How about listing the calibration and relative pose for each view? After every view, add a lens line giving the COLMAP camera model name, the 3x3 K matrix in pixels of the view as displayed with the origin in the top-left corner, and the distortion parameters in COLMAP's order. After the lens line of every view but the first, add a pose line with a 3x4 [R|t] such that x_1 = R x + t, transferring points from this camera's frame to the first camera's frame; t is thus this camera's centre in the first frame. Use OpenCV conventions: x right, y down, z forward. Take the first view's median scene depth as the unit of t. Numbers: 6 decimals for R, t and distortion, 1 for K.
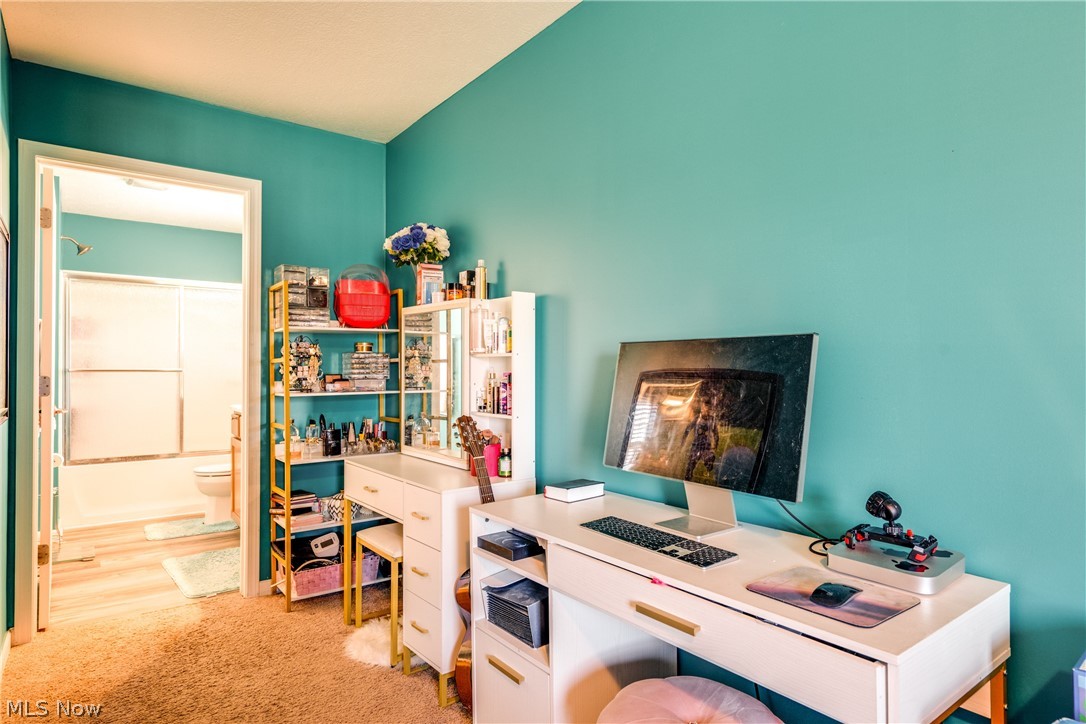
lens RADIAL K [[616.5, 0, 543.5], [0, 616.5, 364.0], [0, 0, 1]] dist [-0.000288, -0.000023]
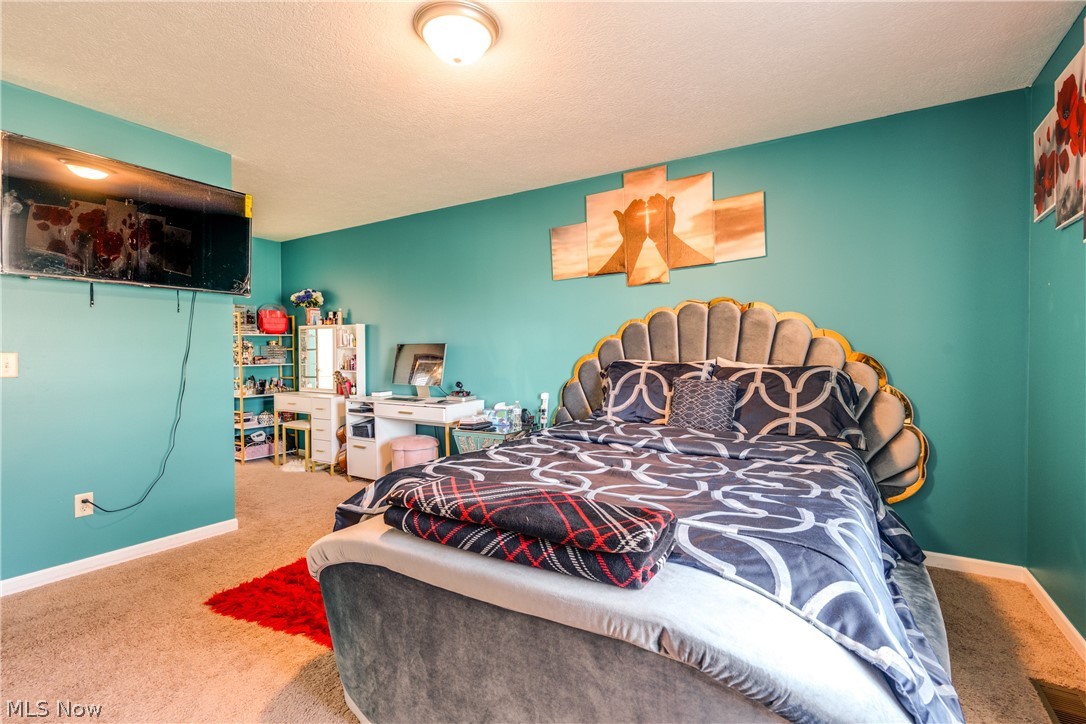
lens RADIAL K [[514.3, 0, 546.6], [0, 514.3, 356.2], [0, 0, 1]] dist [0.002698, 0.000164]
pose [[0.930211, -0.011247, 0.366852, -0.086844], [0.004253, 0.999794, 0.019868, -0.016038], [-0.367000, -0.016921, 0.930067, -1.150981]]
